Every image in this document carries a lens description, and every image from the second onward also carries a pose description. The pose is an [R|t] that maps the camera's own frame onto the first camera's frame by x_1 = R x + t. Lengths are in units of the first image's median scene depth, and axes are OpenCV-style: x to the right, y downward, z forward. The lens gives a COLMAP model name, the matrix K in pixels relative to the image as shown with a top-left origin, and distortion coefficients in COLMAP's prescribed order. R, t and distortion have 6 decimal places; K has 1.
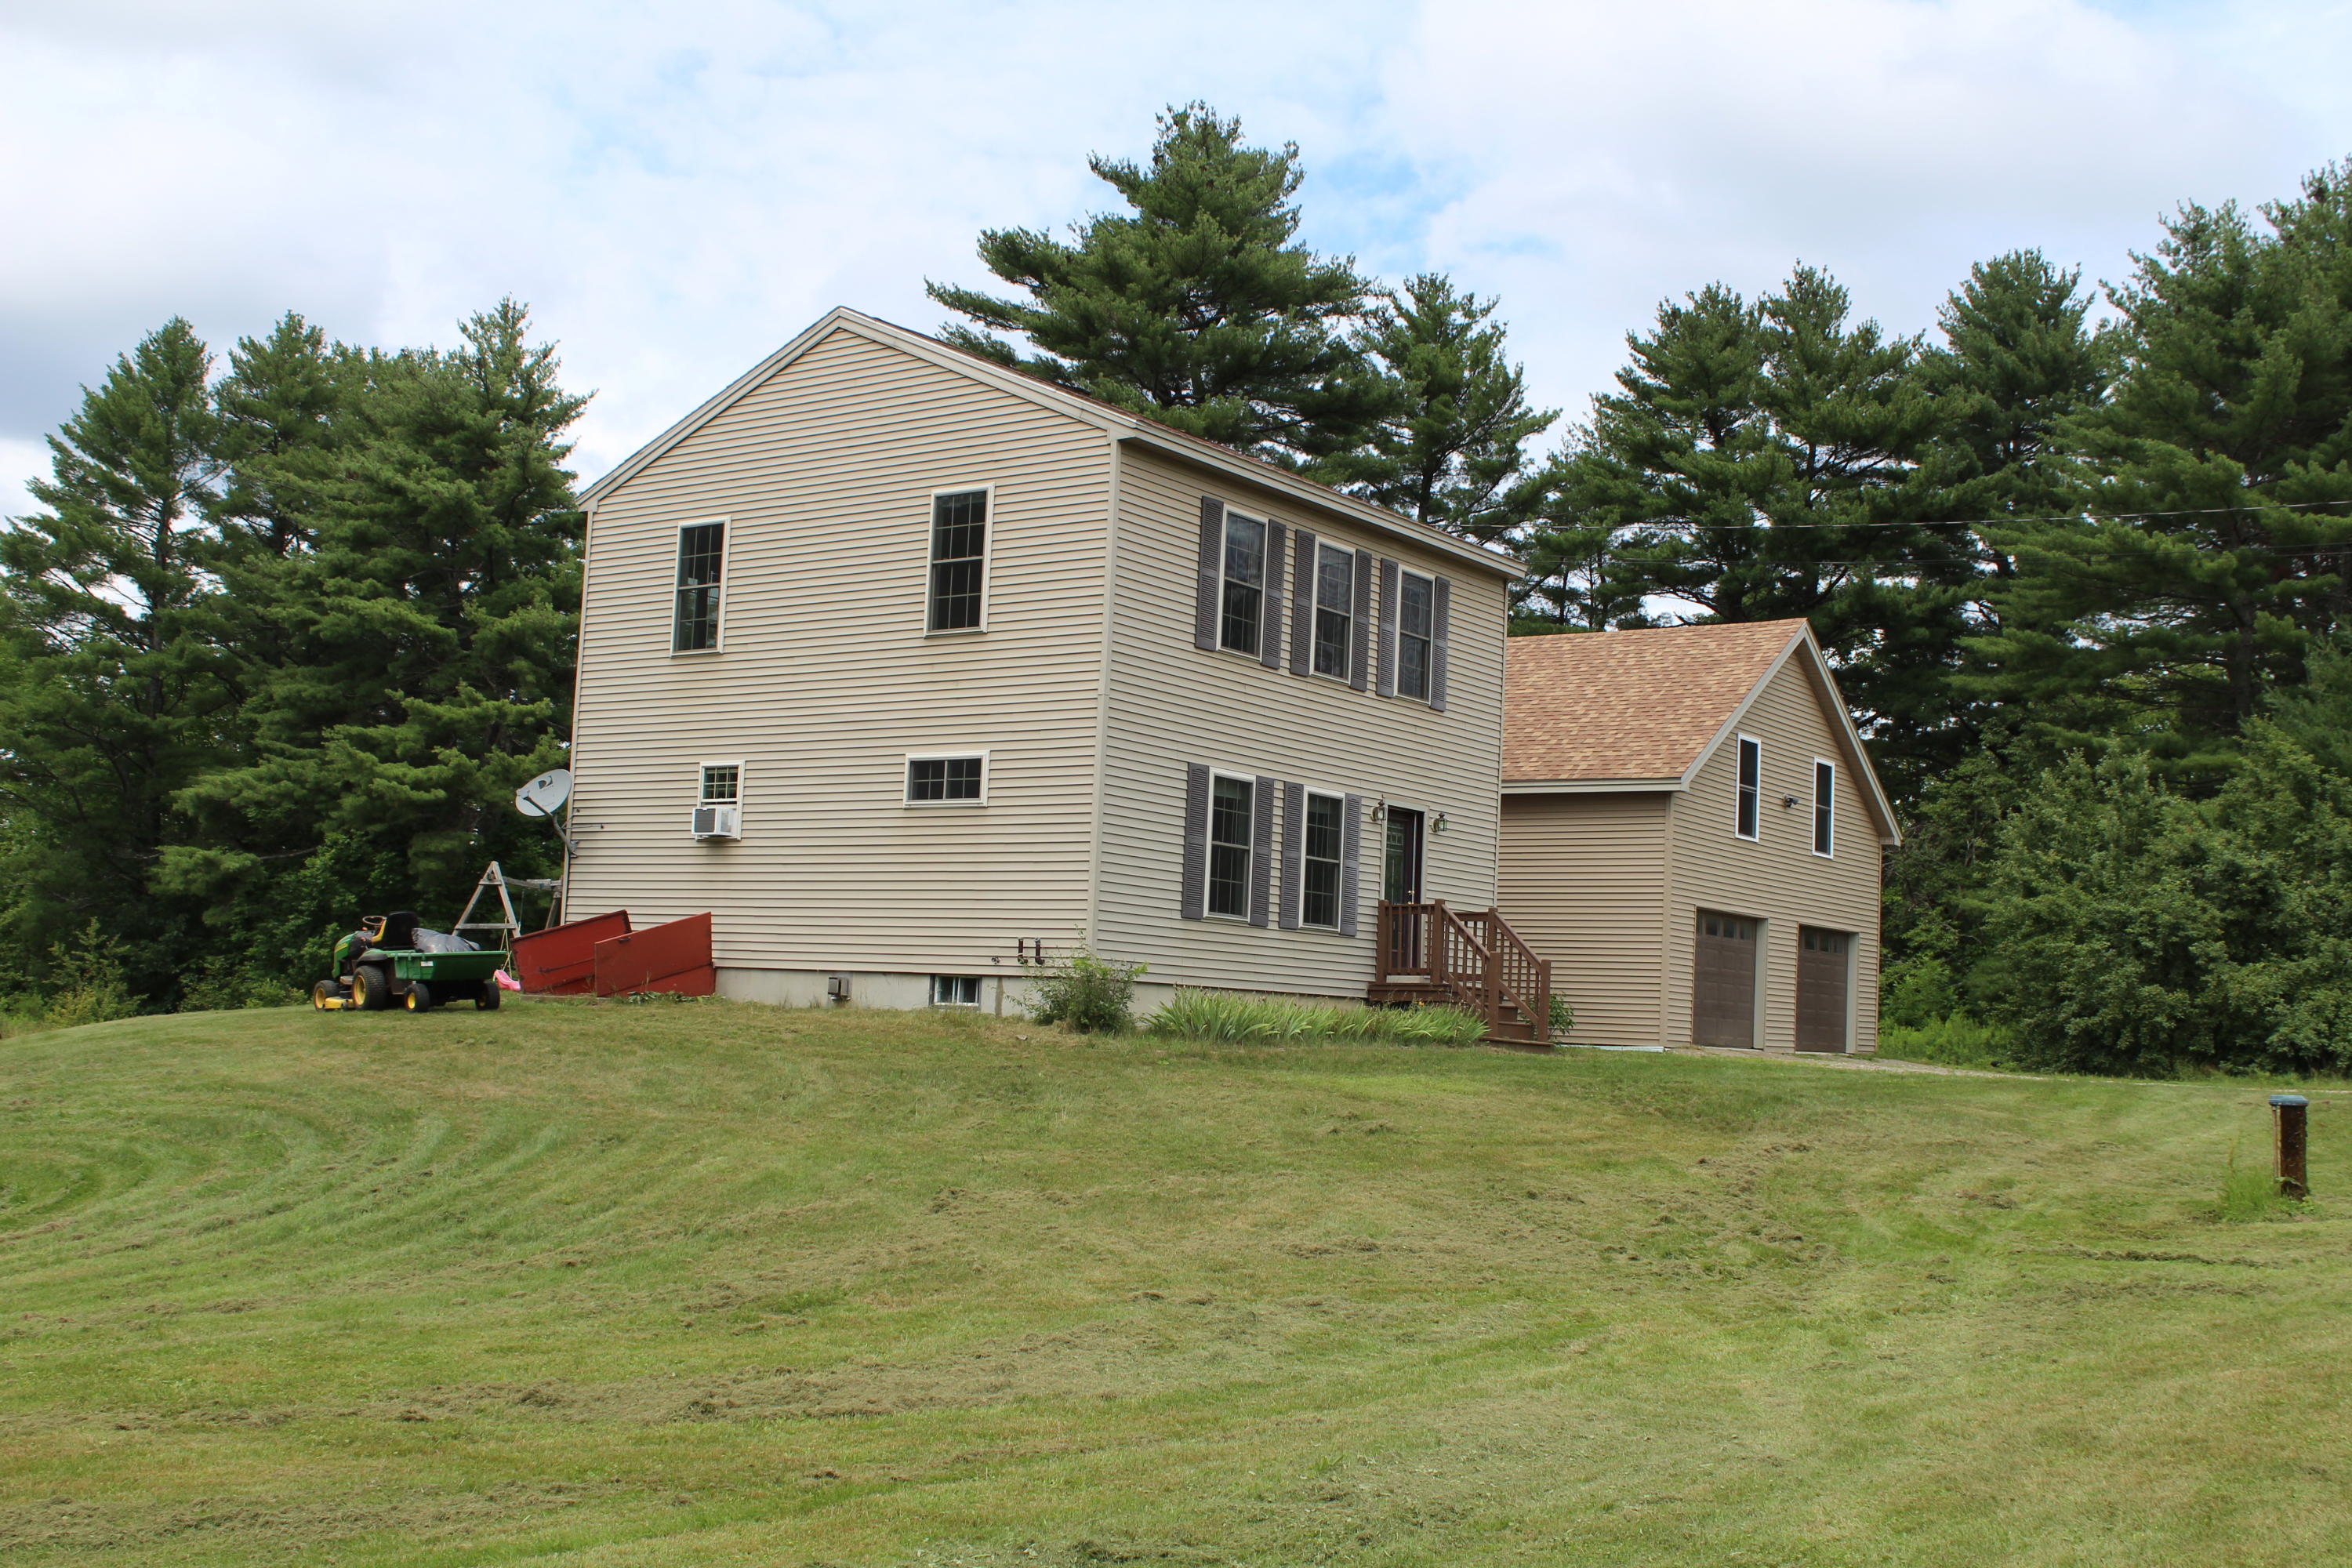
lens RADIAL K [[2565.0, 0, 1174.9], [0, 2565.0, 795.9], [0, 0, 1]] dist [-0.095579, 0.000000]
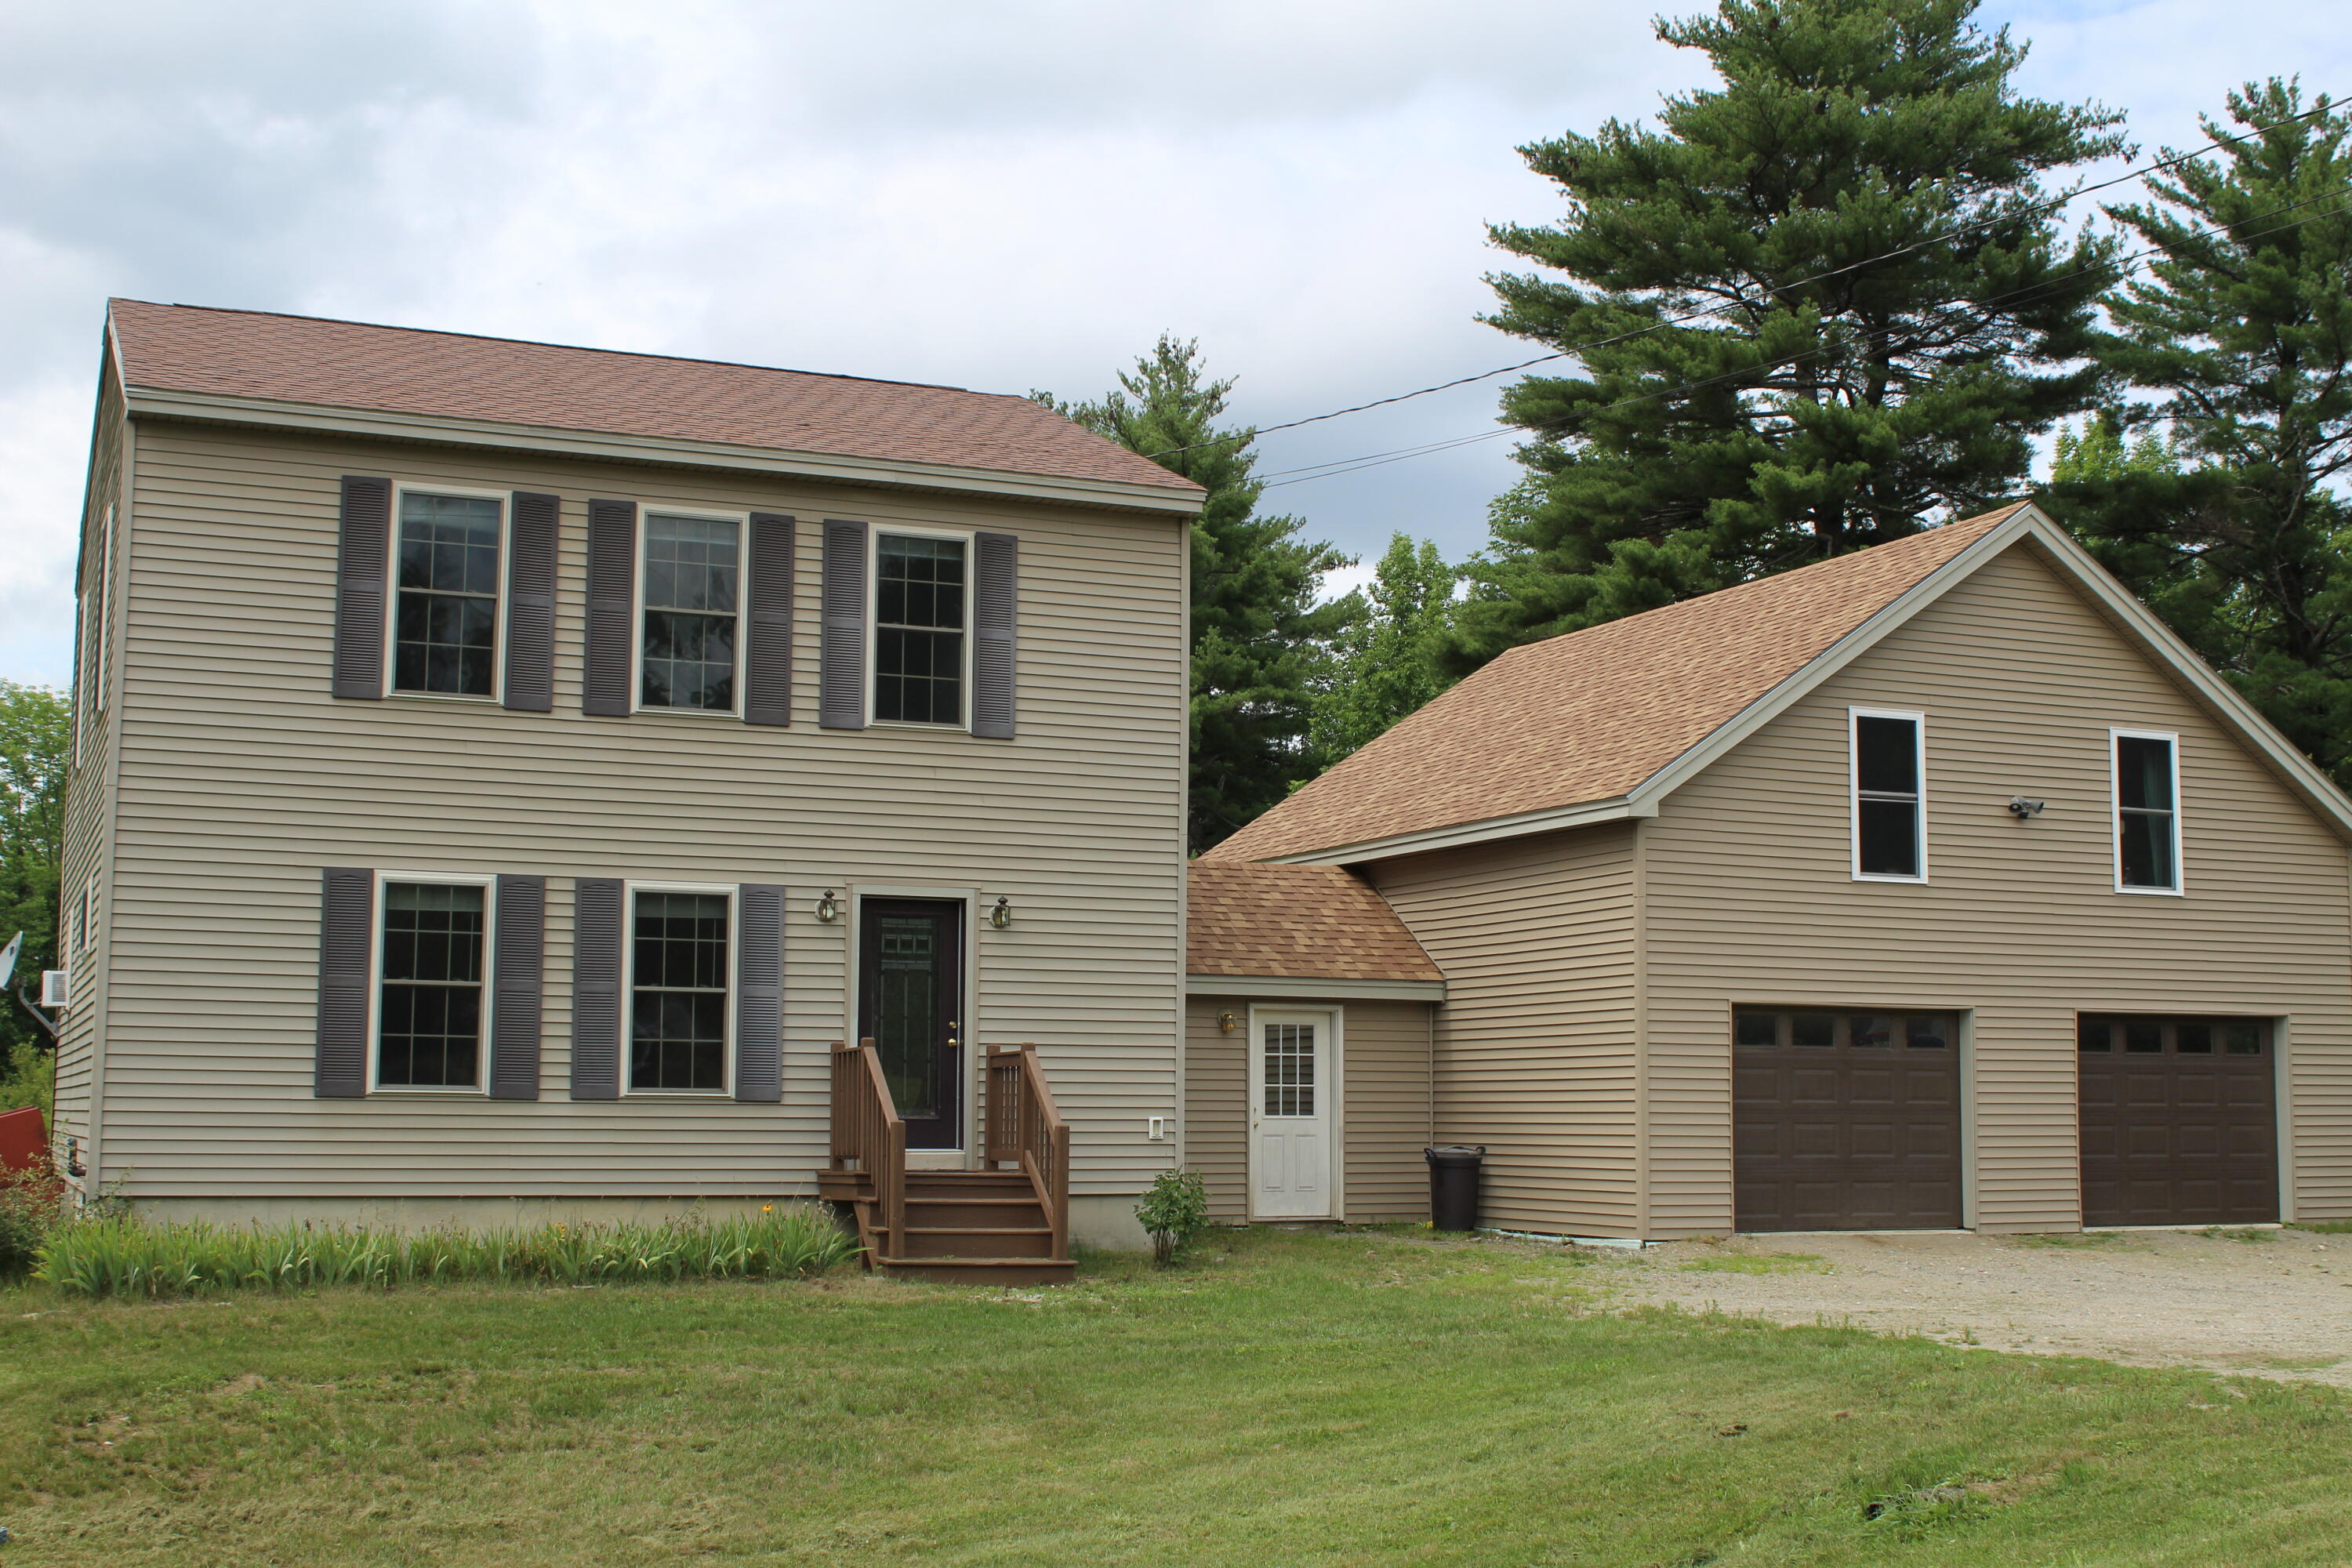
lens RADIAL K [[2898.9, 0, 1175.1], [0, 2898.9, 776.5], [0, 0, 1]] dist [-0.072498, 0.000000]
pose [[0.854777, -0.100325, -0.509207, 0.535686], [0.080217, 0.994887, -0.061360, 0.025647], [0.512759, 0.011602, 0.858454, 0.417642]]
